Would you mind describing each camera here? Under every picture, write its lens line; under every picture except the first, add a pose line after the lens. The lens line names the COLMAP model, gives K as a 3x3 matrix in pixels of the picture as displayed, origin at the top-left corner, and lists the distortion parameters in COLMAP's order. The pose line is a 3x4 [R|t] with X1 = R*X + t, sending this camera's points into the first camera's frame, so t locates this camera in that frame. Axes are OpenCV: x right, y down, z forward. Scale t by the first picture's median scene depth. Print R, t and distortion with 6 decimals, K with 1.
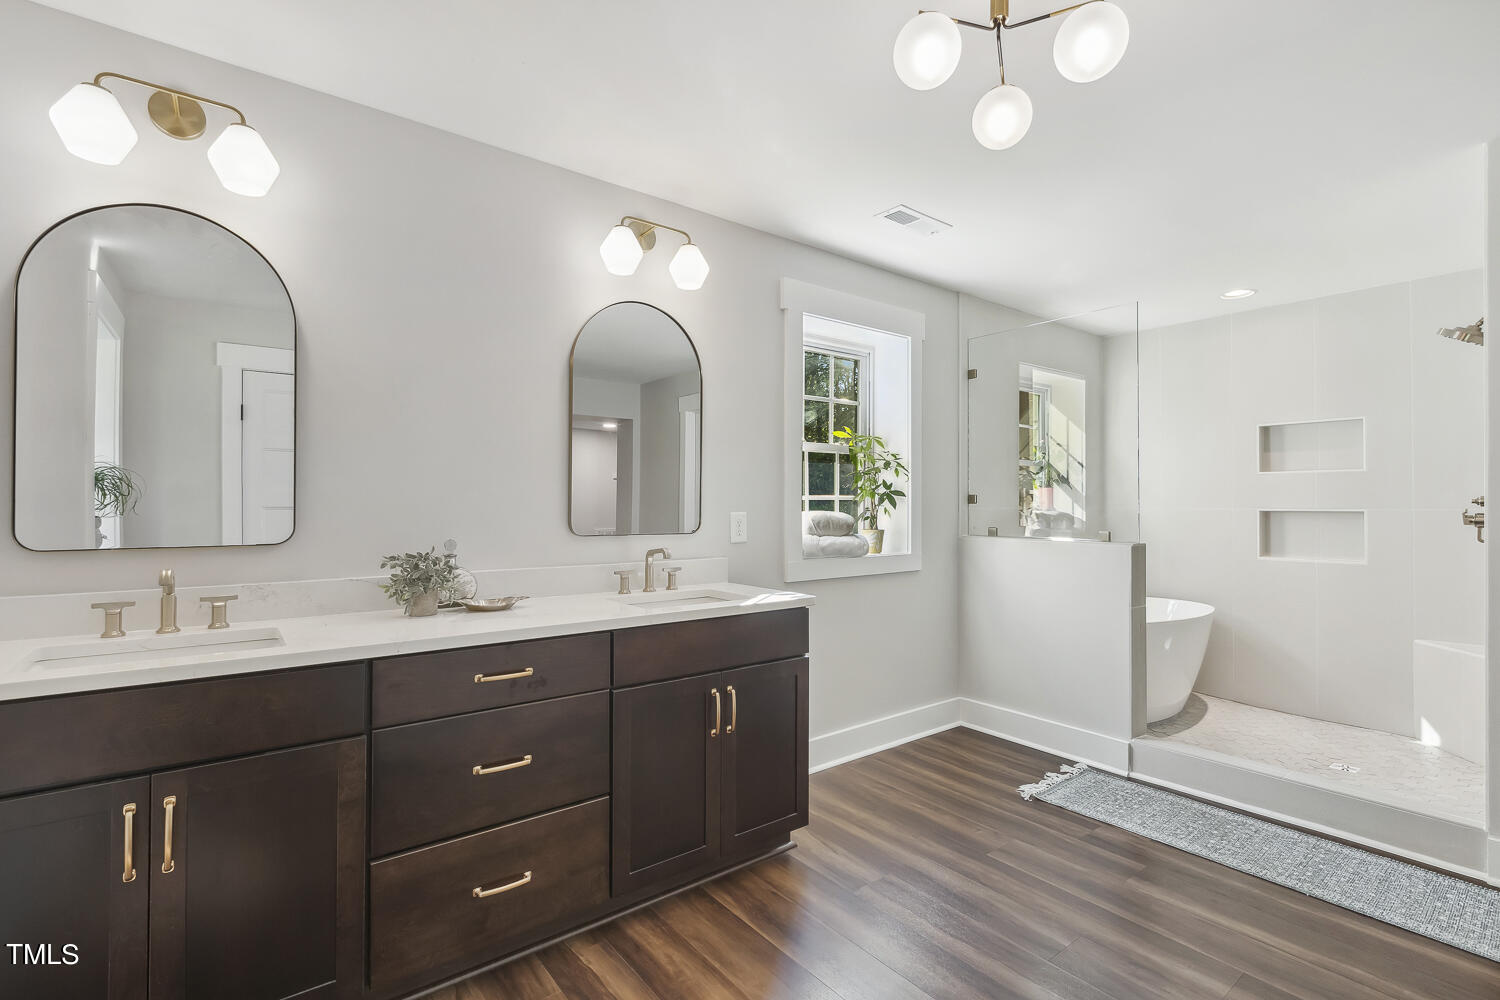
lens RADIAL K [[682.9, 0, 747.2], [0, 682.9, 496.4], [0, 0, 1]] dist [0.002211, 0.000066]
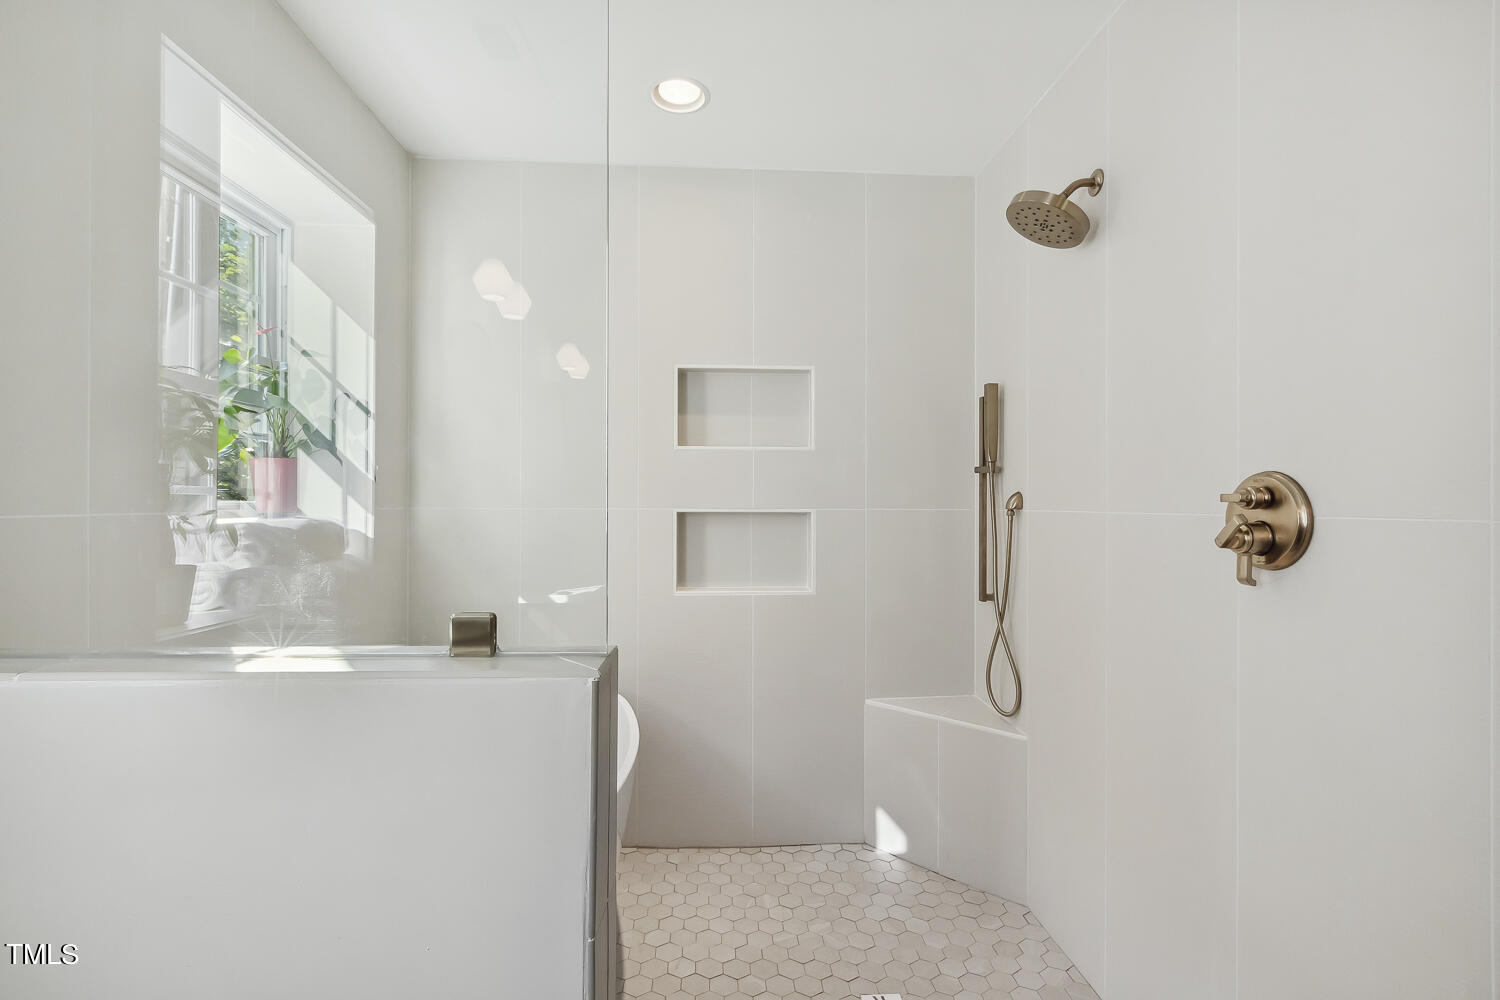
lens RADIAL K [[694.0, 0, 750.0], [0, 694.0, 500.0], [0, 0, 1]] dist [-0.021268, 0.000158]
pose [[0.562251, -0.002258, 0.826963, 0.275861], [-0.010908, 0.999889, 0.010146, 0.003800], [-0.826894, -0.014725, 0.562164, 0.574476]]
